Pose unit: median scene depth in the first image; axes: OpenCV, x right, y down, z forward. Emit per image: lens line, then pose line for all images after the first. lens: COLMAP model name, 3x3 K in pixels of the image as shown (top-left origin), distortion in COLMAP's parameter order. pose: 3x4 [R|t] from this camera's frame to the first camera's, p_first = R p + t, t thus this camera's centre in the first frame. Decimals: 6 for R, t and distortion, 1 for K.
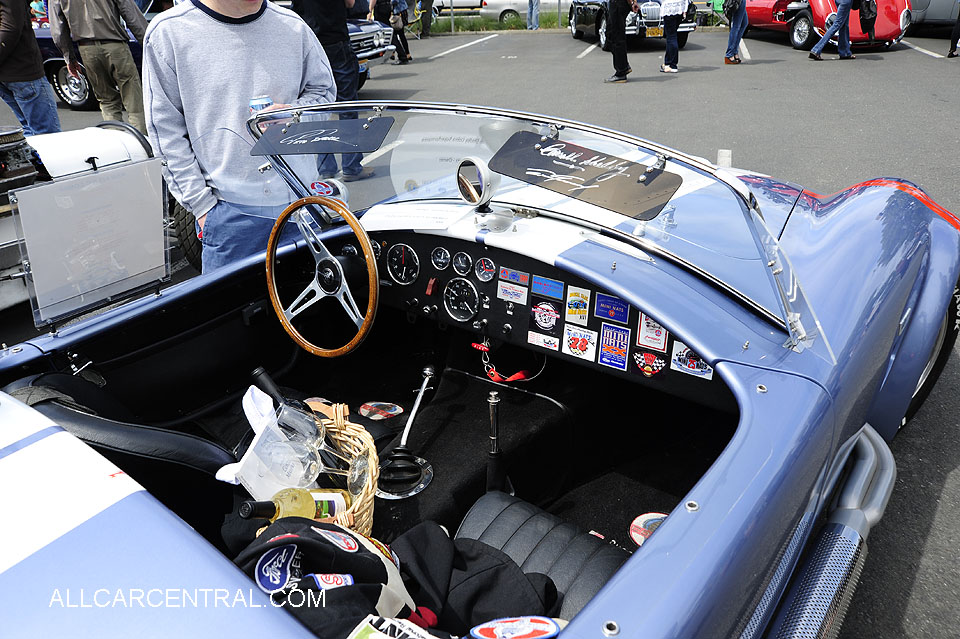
lens RADIAL K [[759.4, 0, 480.0], [0, 759.4, 319.5], [0, 0, 1]] dist [0.089407, 0.000471]
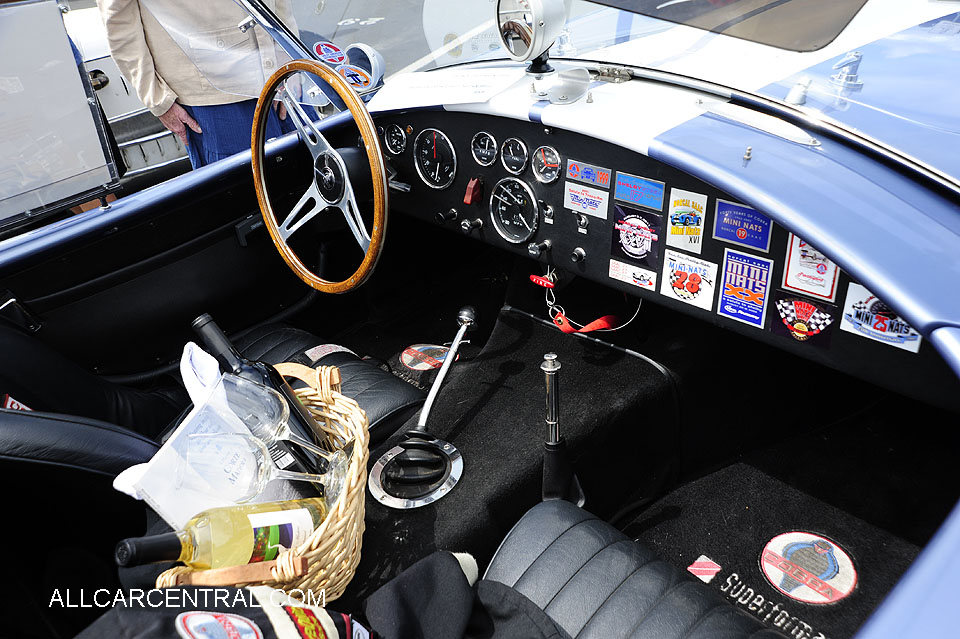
lens RADIAL K [[814.1, 0, 480.0], [0, 814.1, 319.5], [0, 0, 1]] dist [-0.006877, 0.135840]
pose [[0.986996, 0.014051, -0.160130, 0.066391], [0.004922, 0.993063, 0.117477, -0.016243], [0.160670, -0.116738, 0.980080, 0.296802]]
